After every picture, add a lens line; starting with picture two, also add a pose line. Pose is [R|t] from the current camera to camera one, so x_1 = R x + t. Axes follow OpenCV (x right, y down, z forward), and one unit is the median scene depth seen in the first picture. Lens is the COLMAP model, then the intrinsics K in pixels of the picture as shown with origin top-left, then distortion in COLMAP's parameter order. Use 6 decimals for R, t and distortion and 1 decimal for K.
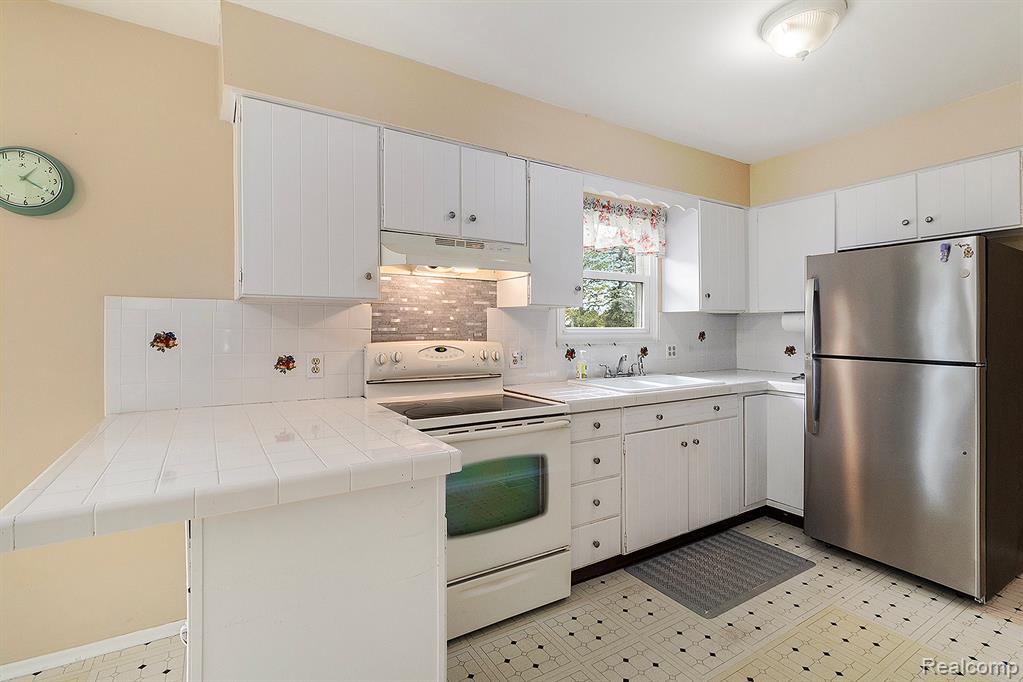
lens RADIAL K [[479.6, 0, 513.3], [0, 479.6, 331.8], [0, 0, 1]] dist [0.001792, 0.002831]
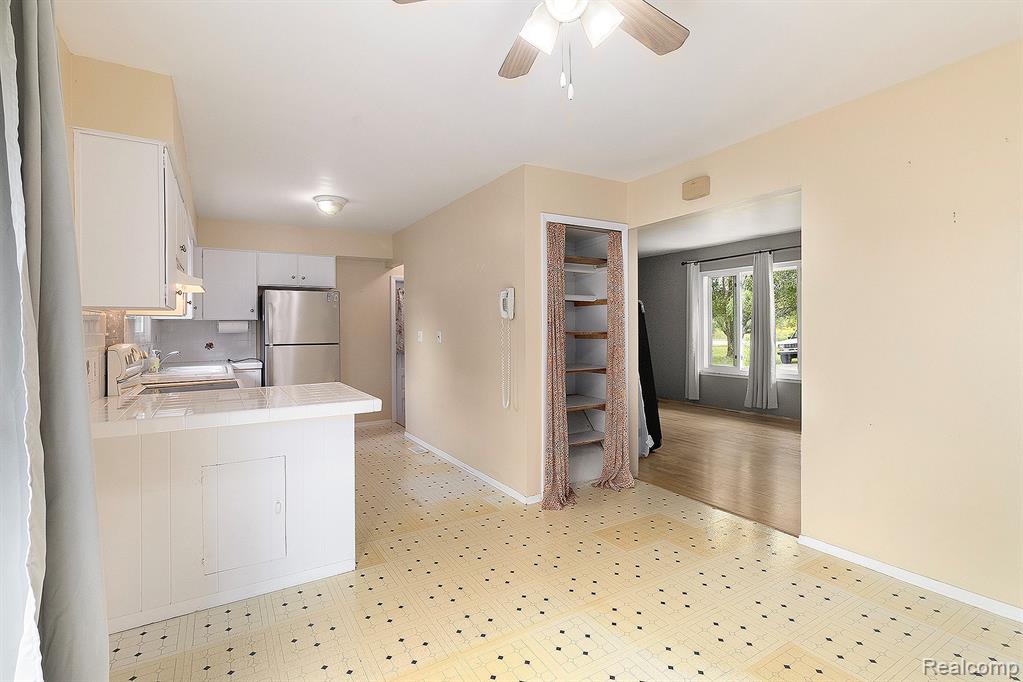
lens RADIAL K [[479.6, 0, 517.9], [0, 479.6, 339.7], [0, 0, 1]] dist [0.001792, 0.002831]
pose [[0.017207, -0.031348, 0.999360, -1.291923], [0.020188, 0.999316, 0.030999, -0.008726], [-0.999648, 0.019642, 0.017828, 0.034126]]
